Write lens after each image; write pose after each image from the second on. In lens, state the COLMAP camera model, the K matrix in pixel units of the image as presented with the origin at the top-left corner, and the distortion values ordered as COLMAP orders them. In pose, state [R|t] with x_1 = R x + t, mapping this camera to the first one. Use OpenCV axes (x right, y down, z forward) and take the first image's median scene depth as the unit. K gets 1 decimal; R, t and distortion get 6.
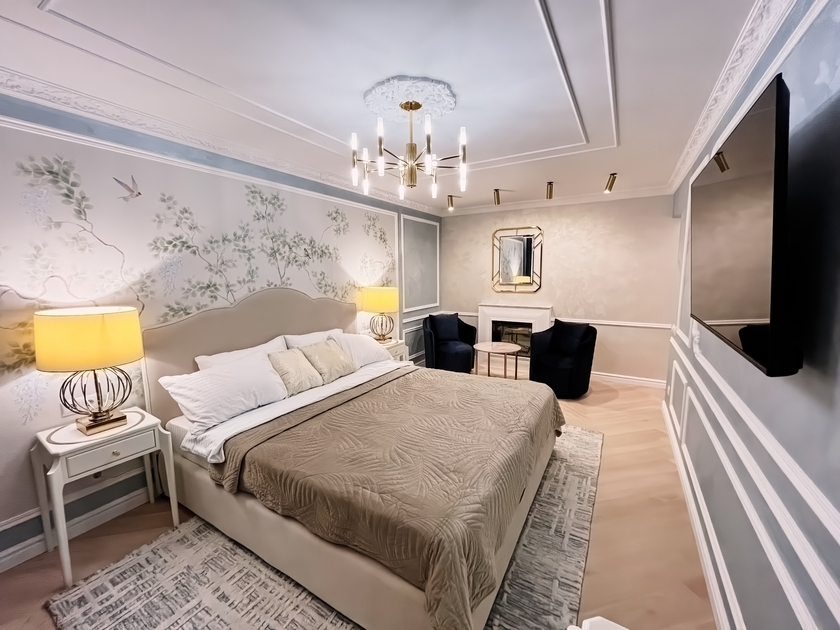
lens RADIAL K [[342.0, 0, 417.6], [0, 342.0, 315.4], [0, 0, 1]] dist [-0.001927, -0.000517]
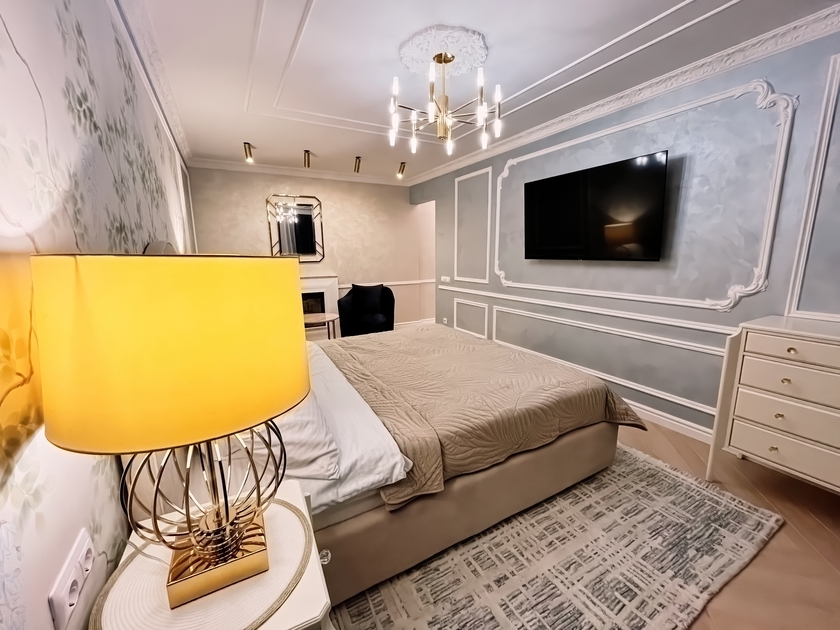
lens RADIAL K [[345.2, 0, 420.0], [0, 345.2, 315.0], [0, 0, 1]] dist [-0.001471, -0.000345]
pose [[0.492852, -0.153832, 0.856407, -0.693604], [0.122993, 0.986682, 0.106451, 0.023184], [-0.861376, 0.052867, 0.505209, 0.368871]]
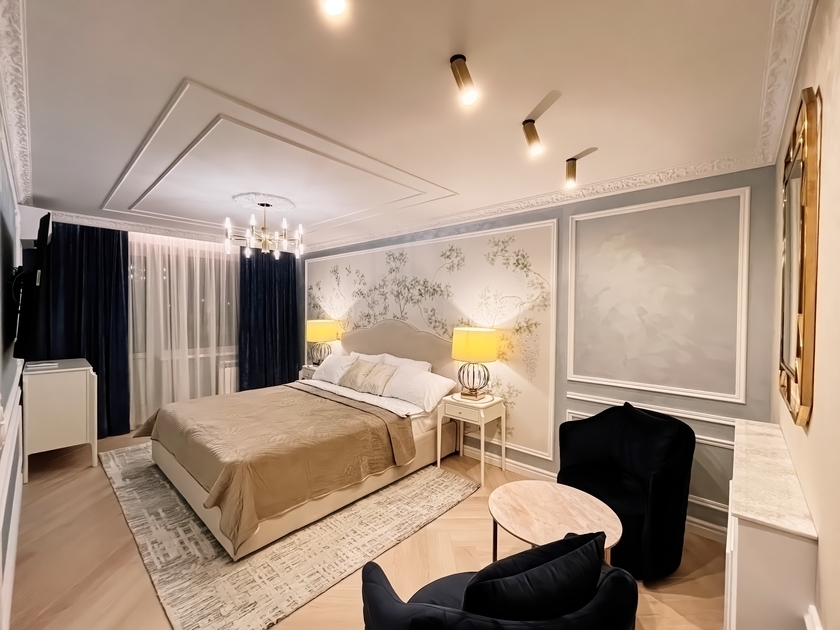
lens RADIAL K [[350.4, 0, 419.0], [0, 350.4, 318.7], [0, 0, 1]] dist [-0.000390, 0.000057]
pose [[-0.193807, 0.031682, -0.980528, 0.966134], [-0.136347, 0.988908, 0.058903, -0.181982], [0.971519, 0.145108, -0.187337, 1.372863]]
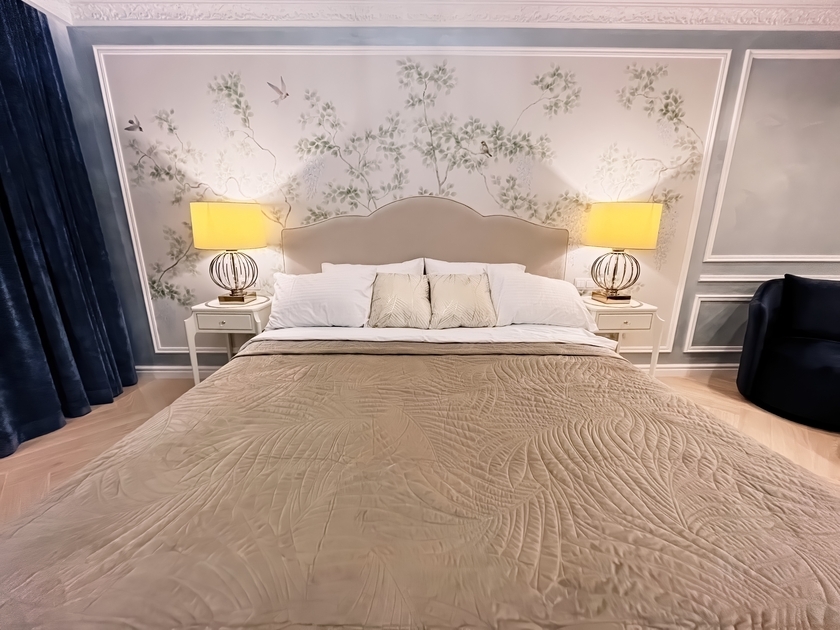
lens RADIAL K [[342.0, 0, 417.6], [0, 342.0, 315.4], [0, 0, 1]] dist [-0.001927, -0.000517]
pose [[0.524074, 0.224934, -0.821432, 0.285755], [-0.115663, 0.974355, 0.193017, 0.036774], [0.843782, -0.006146, 0.536651, 0.558783]]
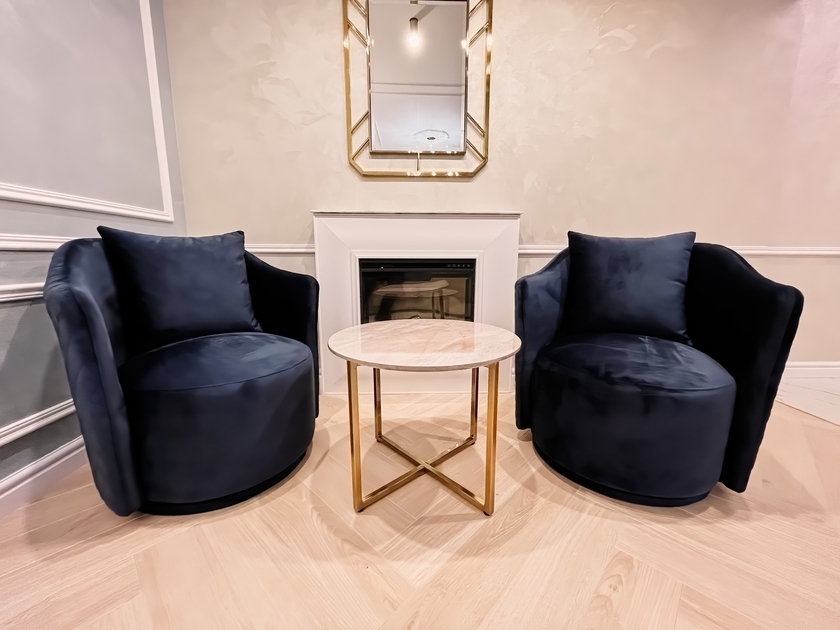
lens RADIAL K [[336.8, 0, 420.0], [0, 336.8, 315.0], [0, 0, 1]] dist [0.000555, -0.000278]
pose [[0.832333, -0.079502, 0.548545, 0.146168], [0.061718, 0.996799, 0.050822, 0.094567], [-0.550830, -0.008446, 0.834575, 1.203358]]
